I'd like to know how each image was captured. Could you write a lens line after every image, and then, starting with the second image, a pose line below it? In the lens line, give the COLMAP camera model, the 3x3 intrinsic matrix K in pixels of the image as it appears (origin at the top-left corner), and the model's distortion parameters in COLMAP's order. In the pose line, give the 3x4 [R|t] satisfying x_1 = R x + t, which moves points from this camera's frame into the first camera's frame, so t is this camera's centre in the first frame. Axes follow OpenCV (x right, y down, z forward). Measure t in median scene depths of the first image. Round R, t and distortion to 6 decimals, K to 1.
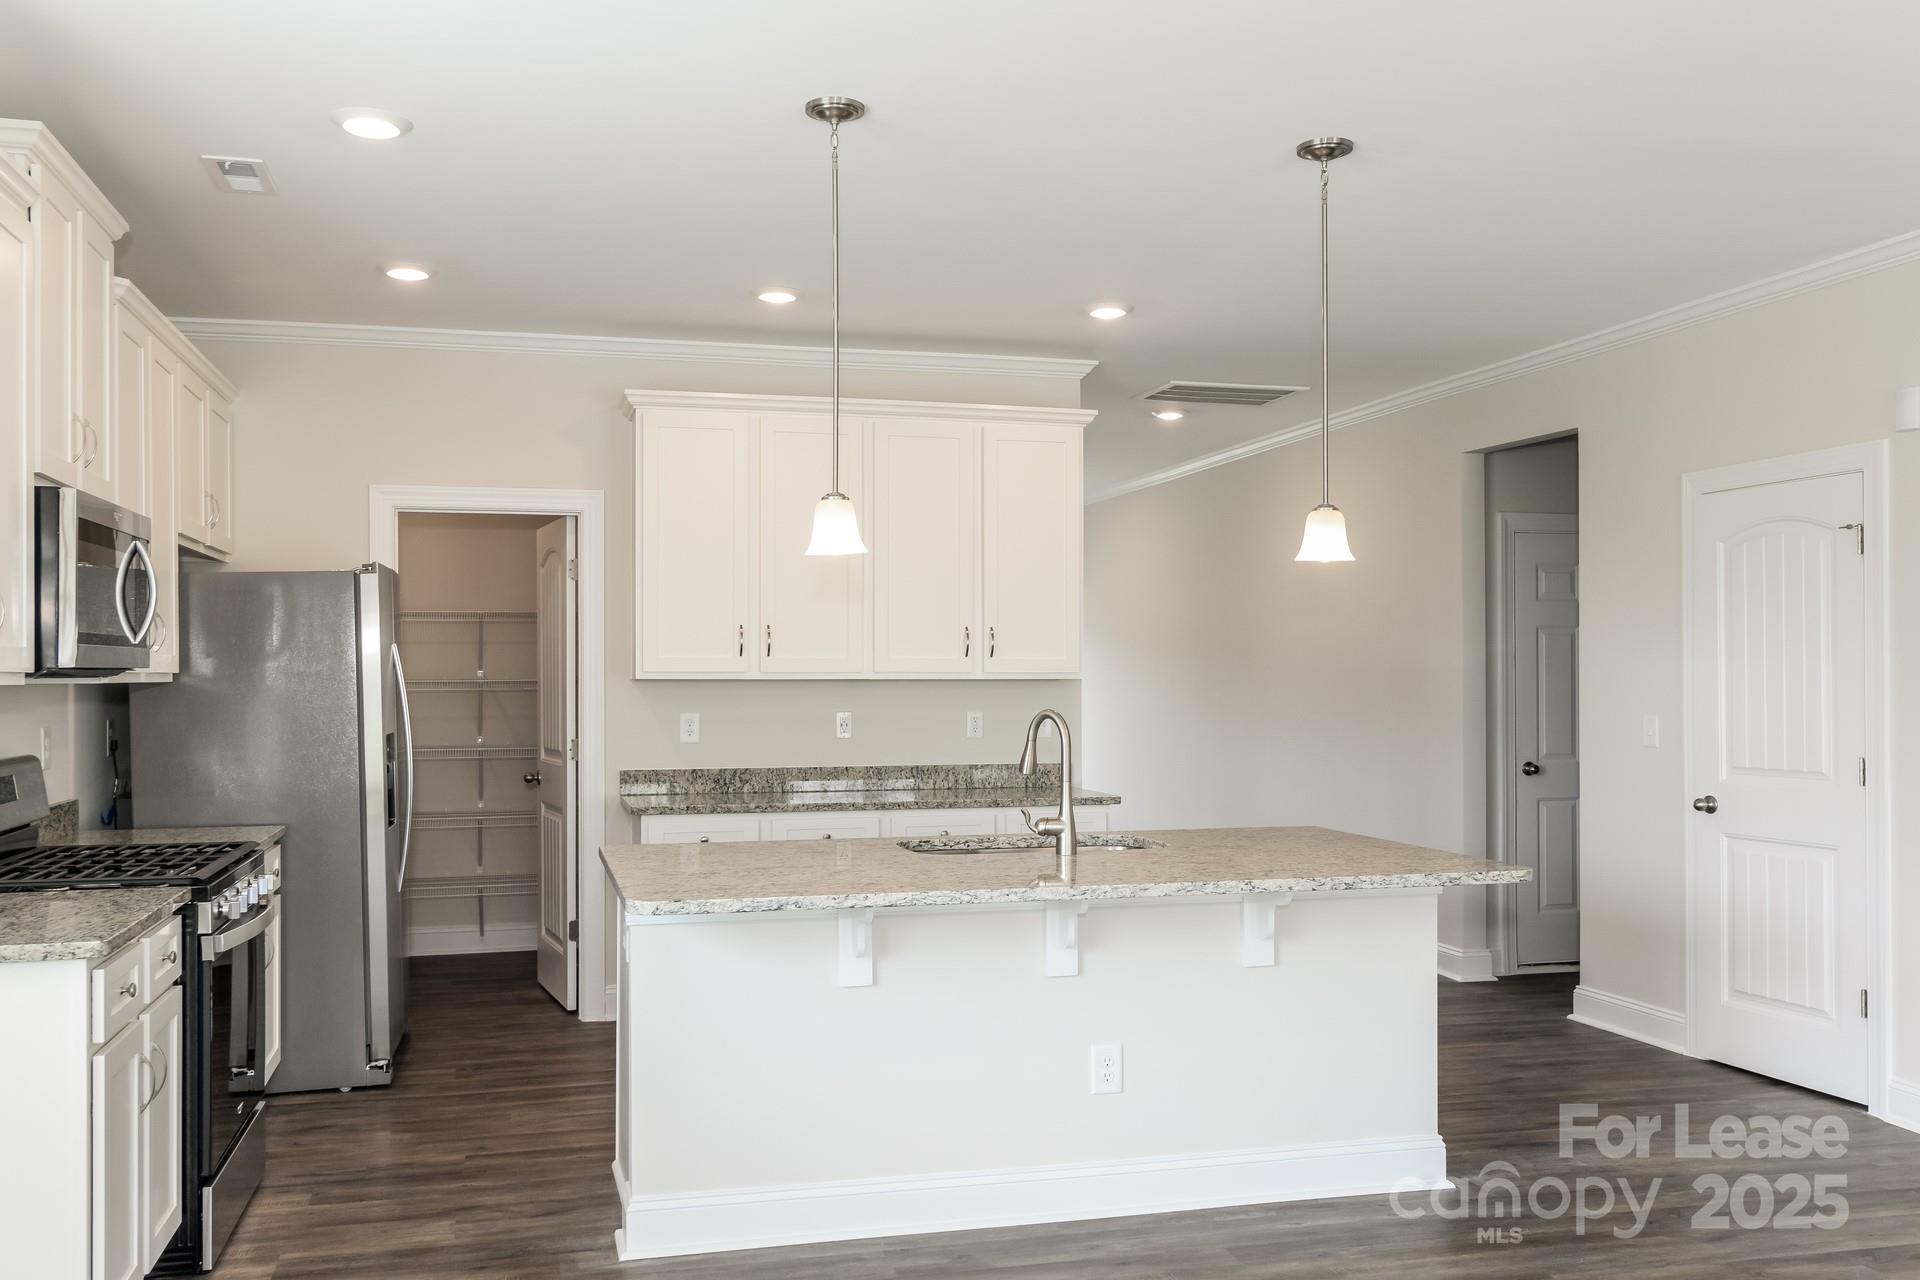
lens RADIAL K [[1615.2, 0, 923.5], [0, 1615.2, 664.9], [0, 0, 1]] dist [0.010757, -0.001088]
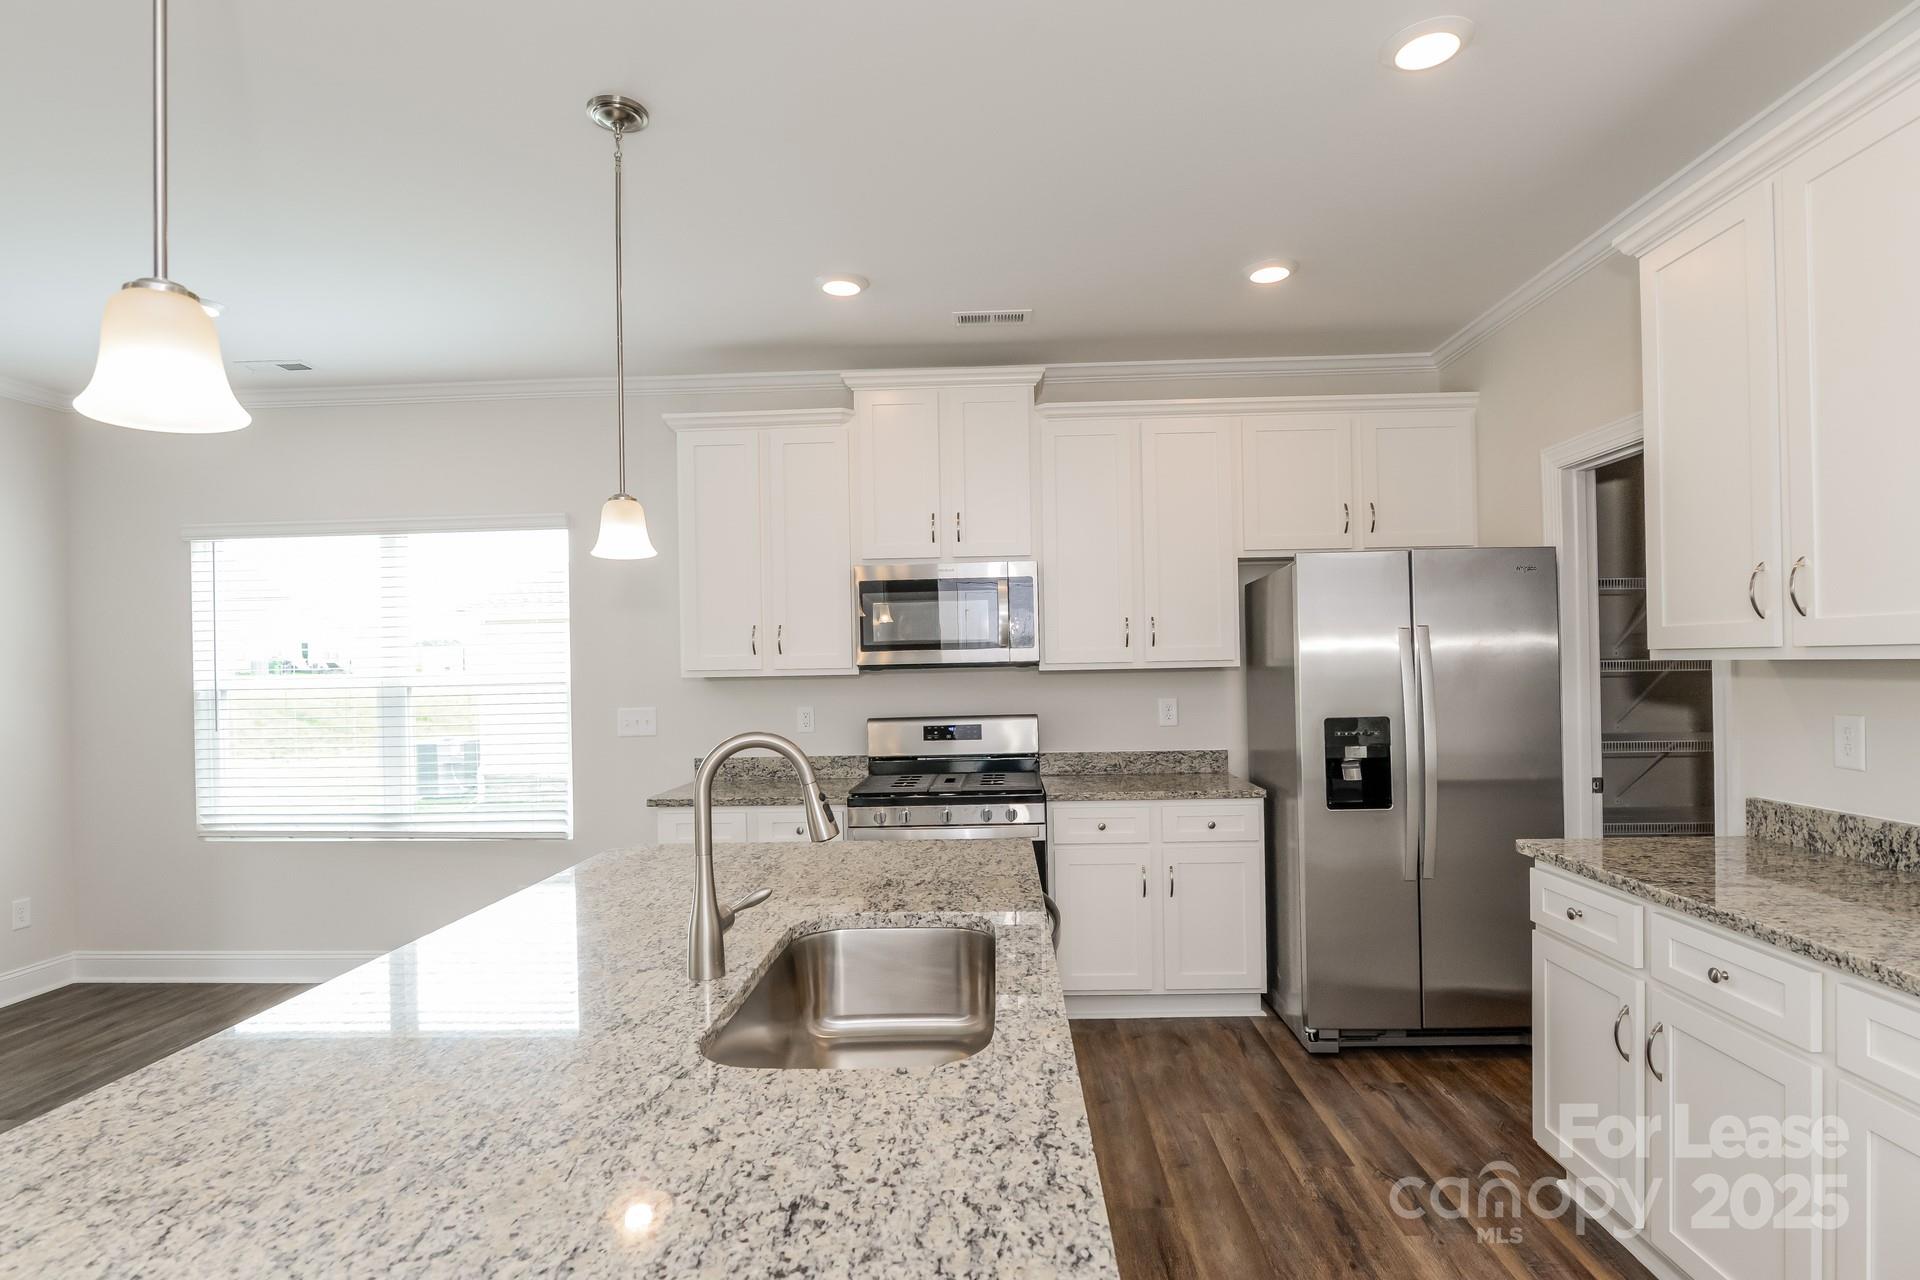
lens RADIAL K [[970.4, 0, 960.5], [0, 970.4, 663.3], [0, 0, 1]] dist [-0.001240, 0.000011]
pose [[-0.272174, 0.004063, -0.962239, 0.288312], [0.027185, 0.999624, -0.003469, 0.003791], [0.961864, -0.027103, -0.272183, 0.835930]]
